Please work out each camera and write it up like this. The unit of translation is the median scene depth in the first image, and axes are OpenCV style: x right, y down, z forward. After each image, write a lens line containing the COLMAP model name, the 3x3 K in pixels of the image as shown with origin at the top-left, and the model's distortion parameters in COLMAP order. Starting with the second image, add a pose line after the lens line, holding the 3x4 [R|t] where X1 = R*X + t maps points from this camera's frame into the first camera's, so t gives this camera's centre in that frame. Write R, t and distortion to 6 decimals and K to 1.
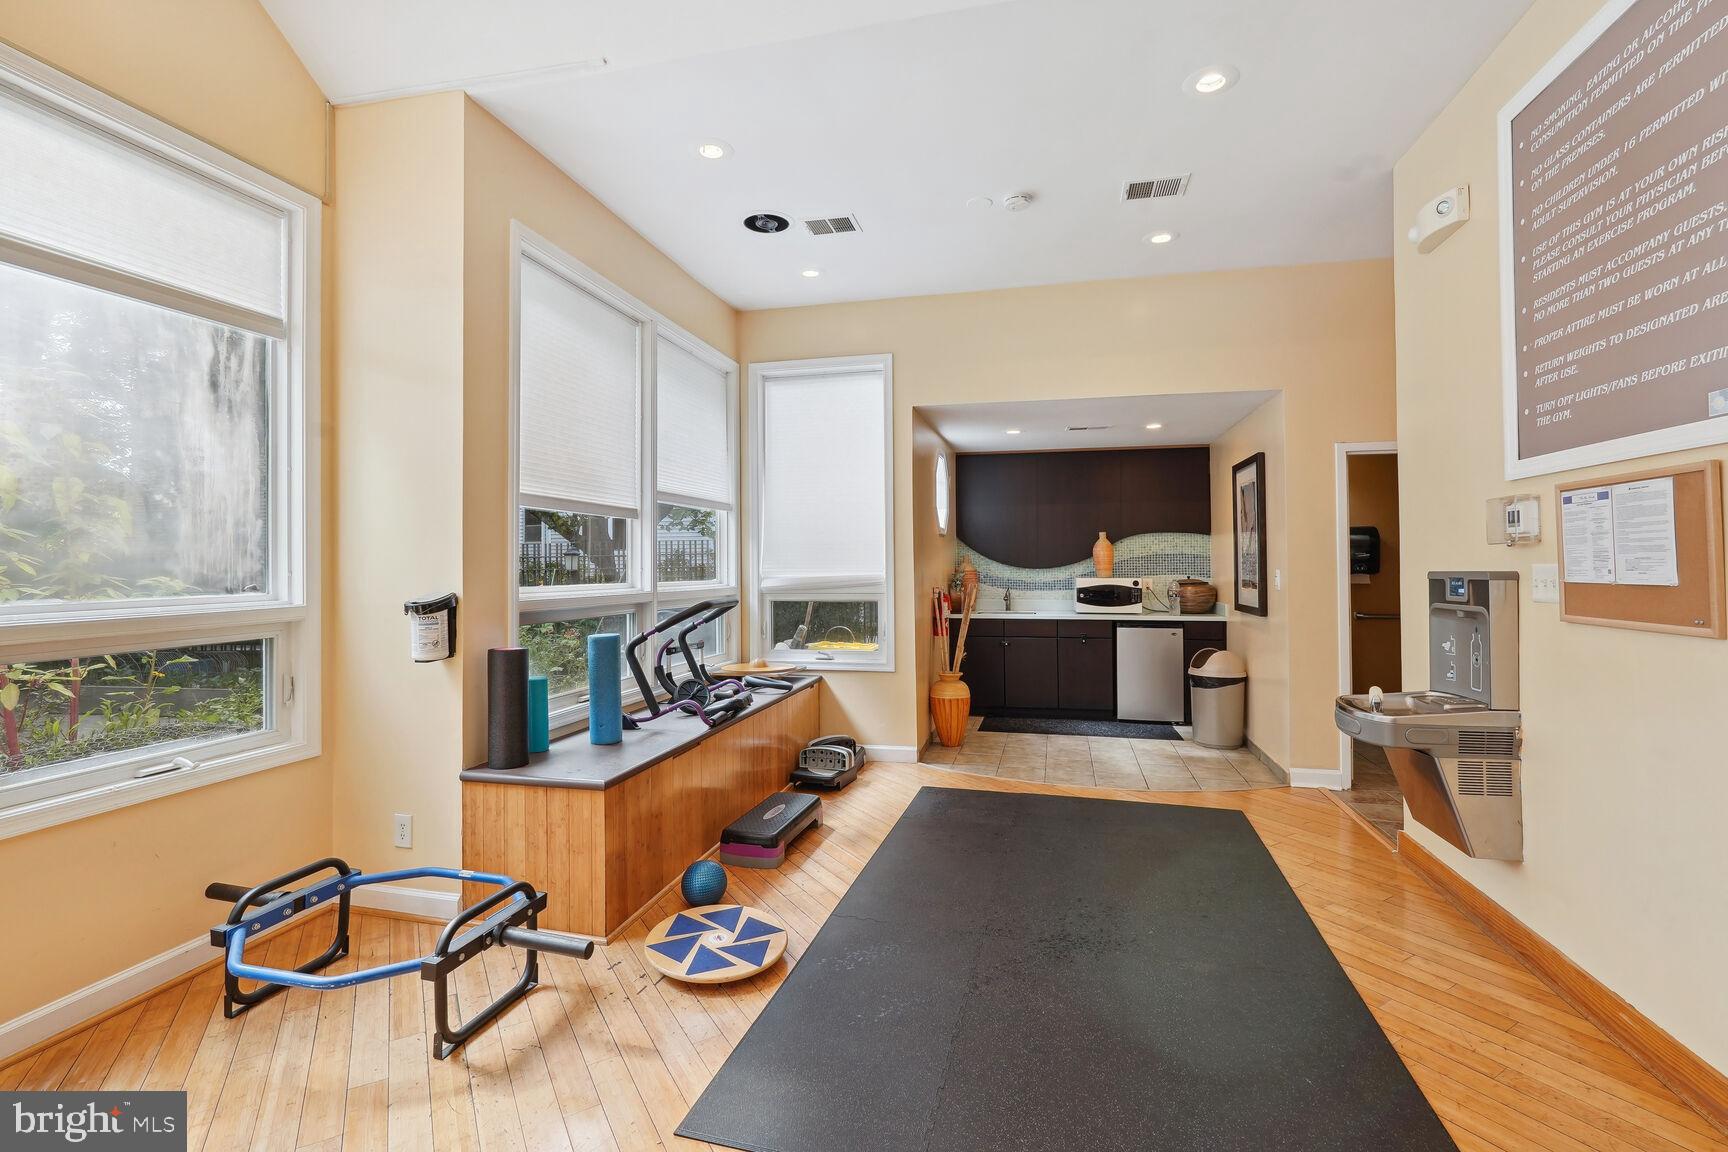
lens RADIAL K [[775.8, 0, 860.7], [0, 775.8, 584.8], [0, 0, 1]] dist [0.000935, 0.000269]
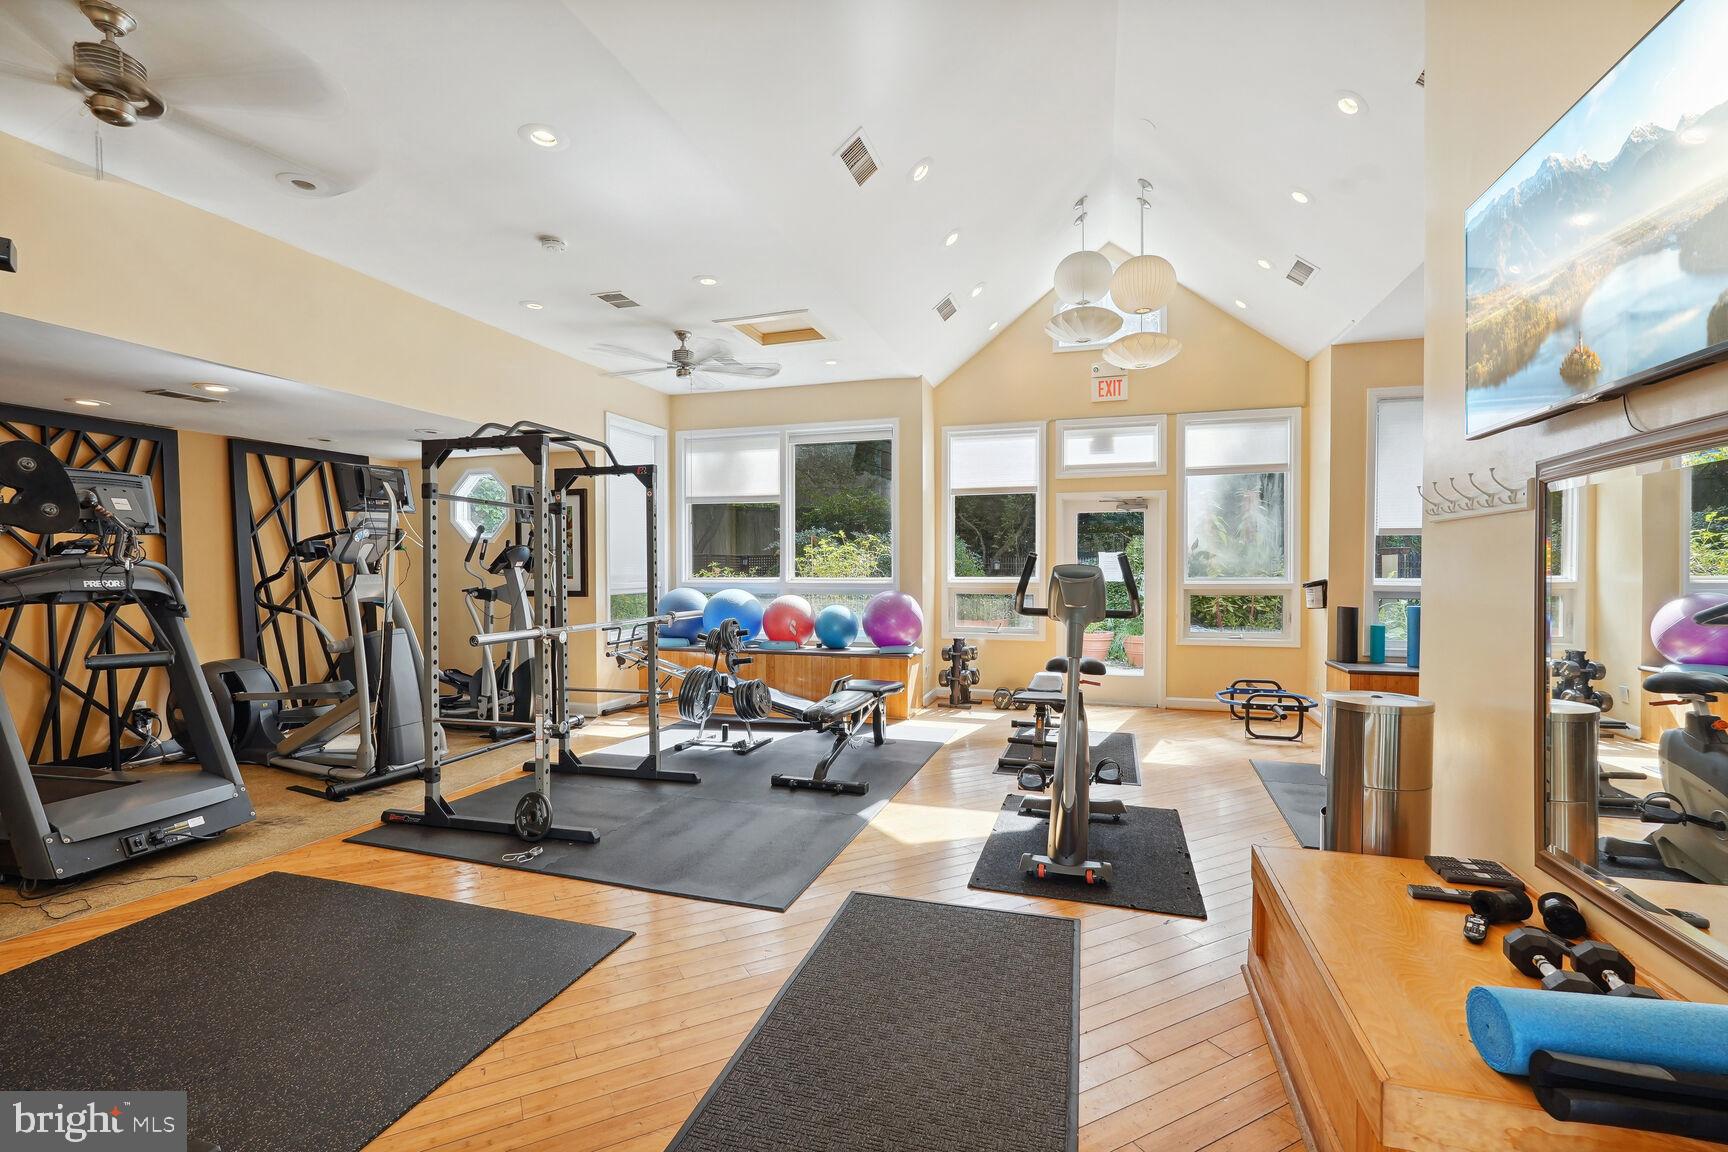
lens RADIAL K [[775.8, 0, 860.7], [0, 775.8, 584.8], [0, 0, 1]] dist [0.000935, 0.000269]
pose [[-0.068091, 0.027692, -0.997295, 1.755205], [0.005175, 0.999611, 0.027403, -0.036964], [0.997666, -0.003296, -0.068207, -0.156272]]
